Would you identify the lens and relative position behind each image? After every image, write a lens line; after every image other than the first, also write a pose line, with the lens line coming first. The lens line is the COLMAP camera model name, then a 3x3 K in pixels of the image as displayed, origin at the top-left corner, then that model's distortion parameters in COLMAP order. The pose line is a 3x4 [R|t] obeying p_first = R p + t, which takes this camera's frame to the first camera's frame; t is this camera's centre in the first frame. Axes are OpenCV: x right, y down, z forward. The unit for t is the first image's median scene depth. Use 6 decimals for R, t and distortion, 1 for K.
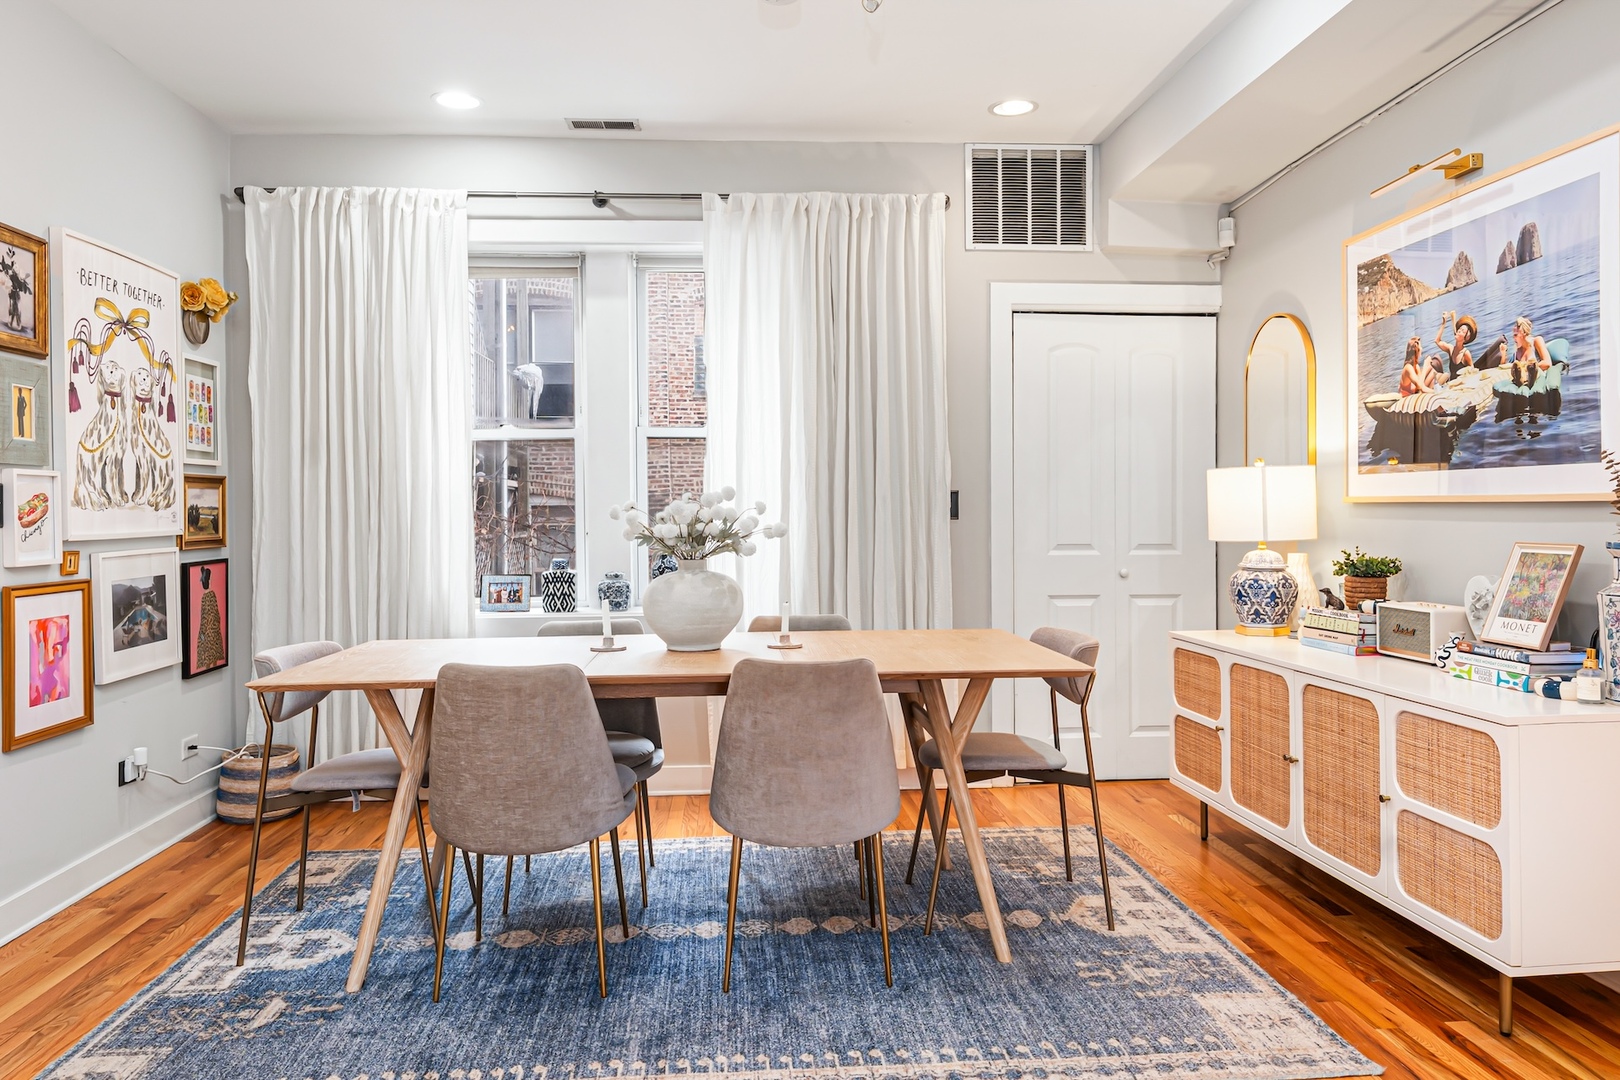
lens RADIAL K [[1112.0, 0, 809.8], [0, 1112.0, 533.6], [0, 0, 1]] dist [0.002538, -0.001127]
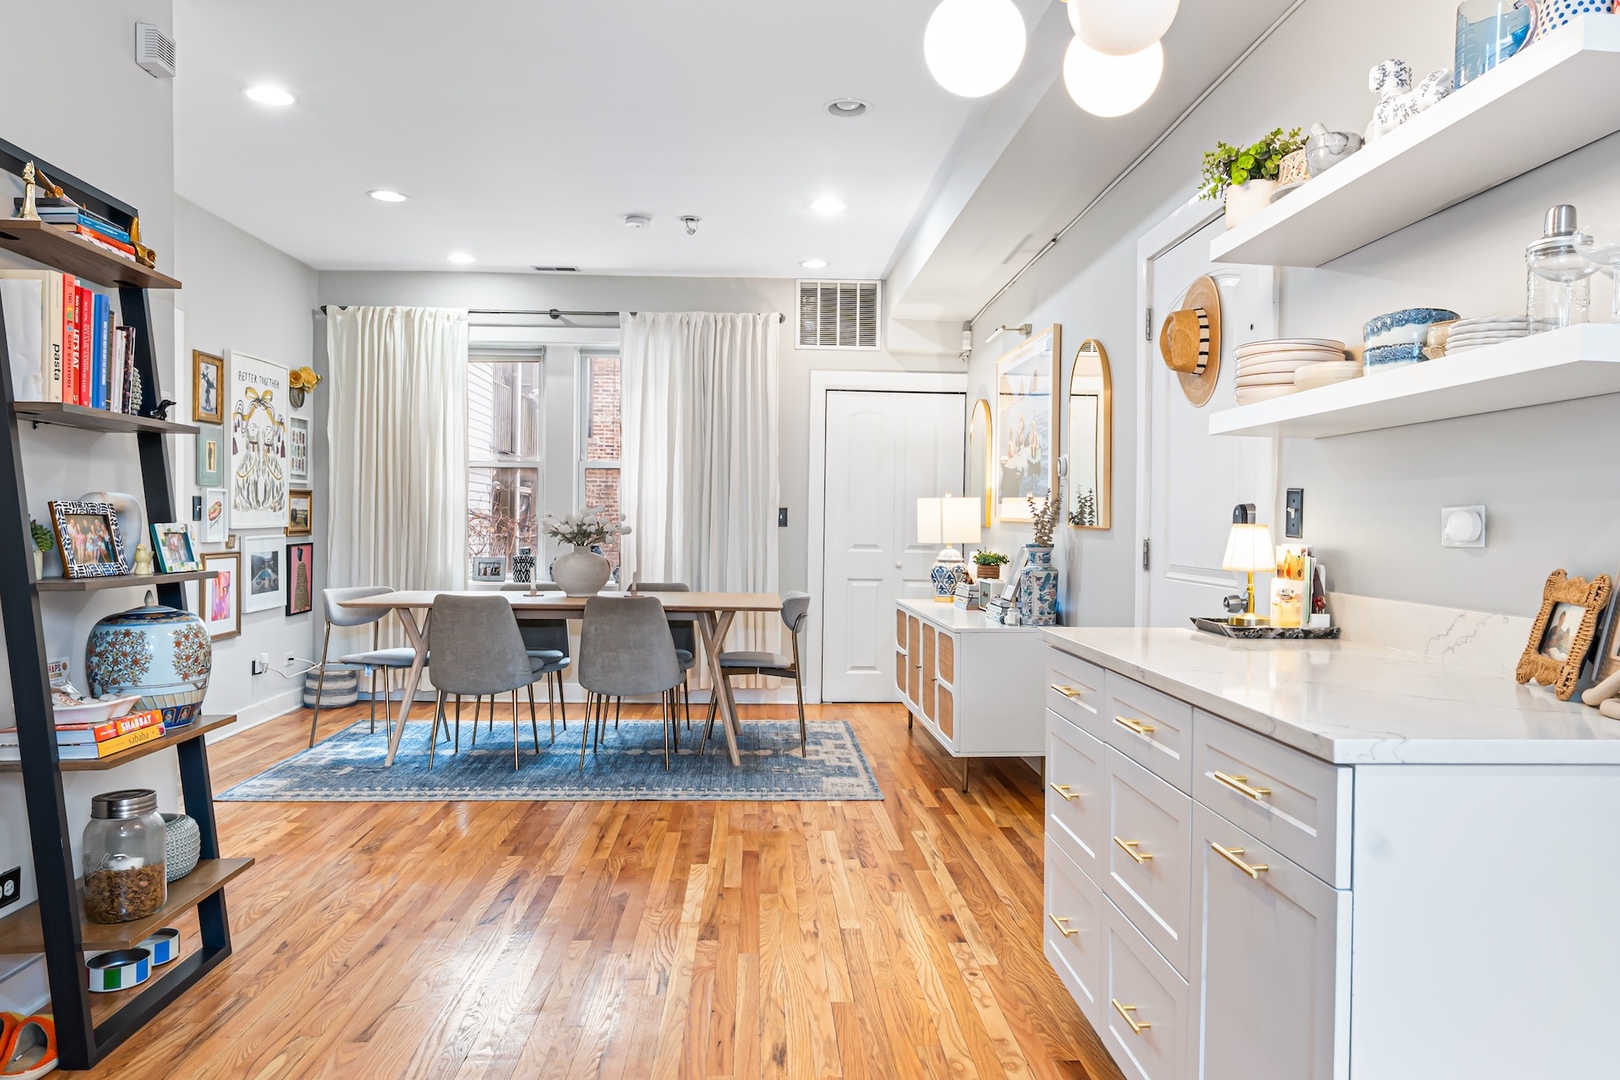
lens RADIAL K [[1112.0, 0, 805.8], [0, 1112.0, 542.1], [0, 0, 1]] dist [0.002538, -0.001127]
pose [[0.999324, 0.019465, -0.031172, 0.275753], [-0.019411, 0.999809, 0.002045, 0.005944], [0.031206, -0.001439, 0.999512, -0.681664]]
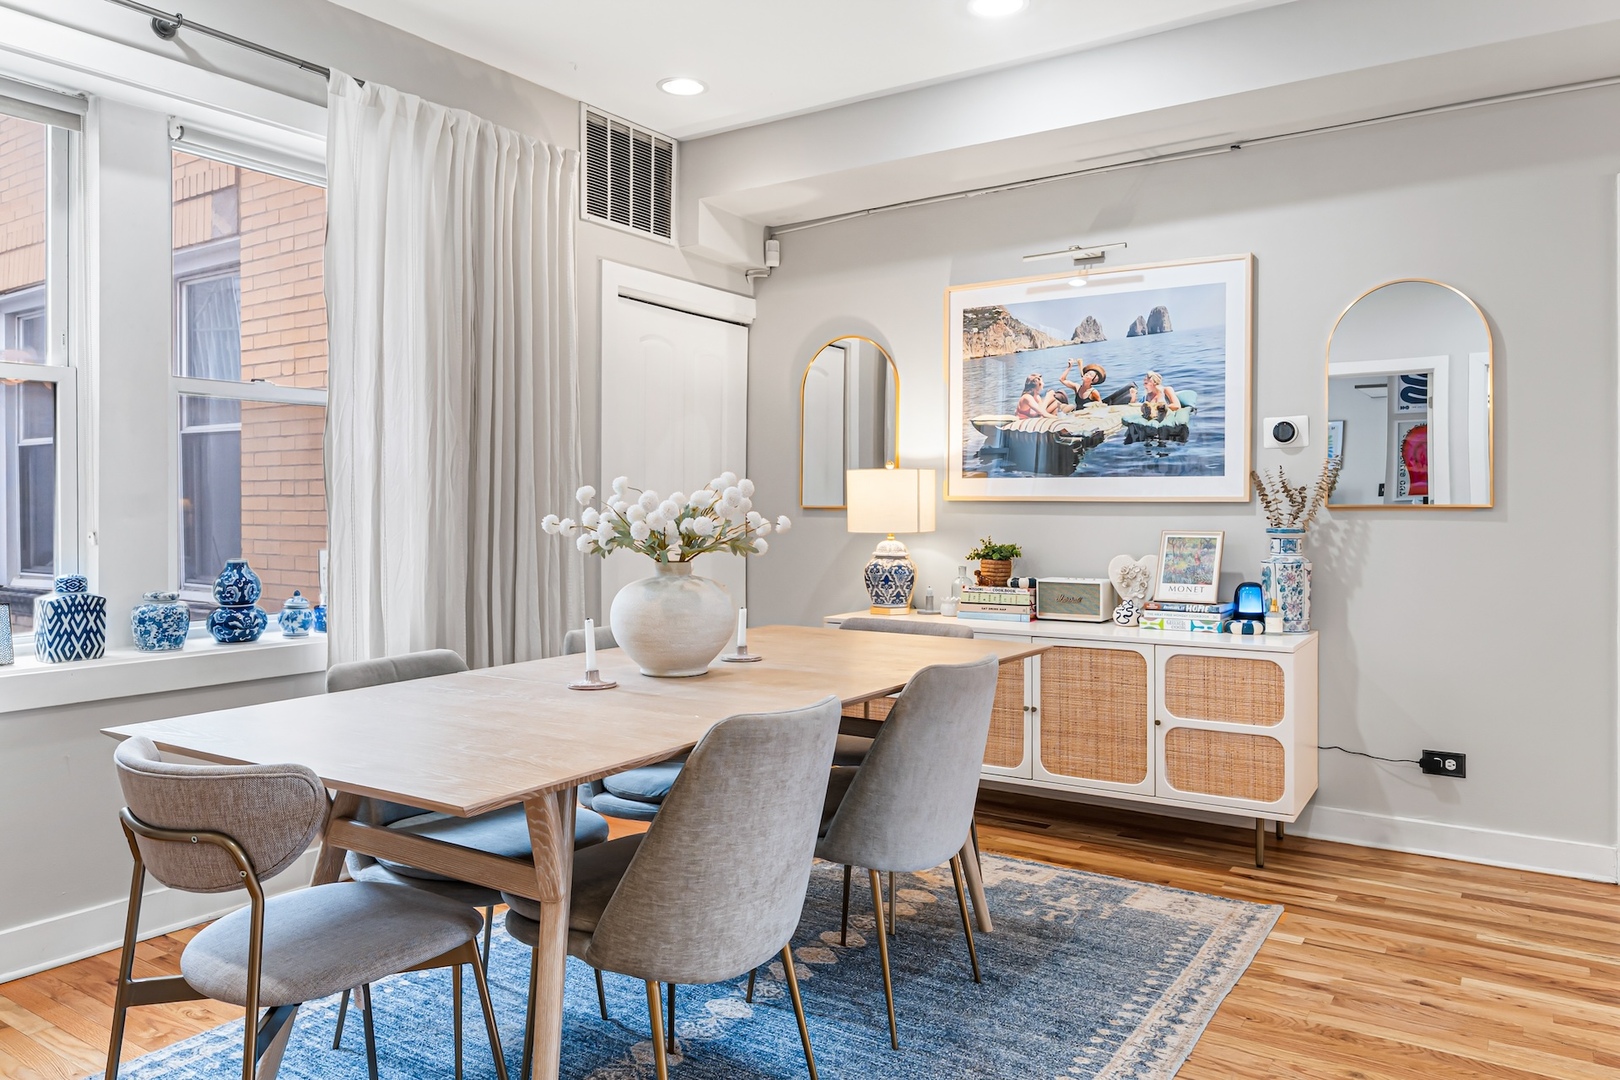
lens RADIAL K [[1112.0, 0, 806.0], [0, 1112.0, 526.1], [0, 0, 1]] dist [0.002538, -0.001127]
pose [[0.621246, -0.005657, 0.783595, -0.615544], [0.009399, 0.999956, -0.000233, -0.001144], [-0.783559, 0.007509, 0.621271, 0.387178]]
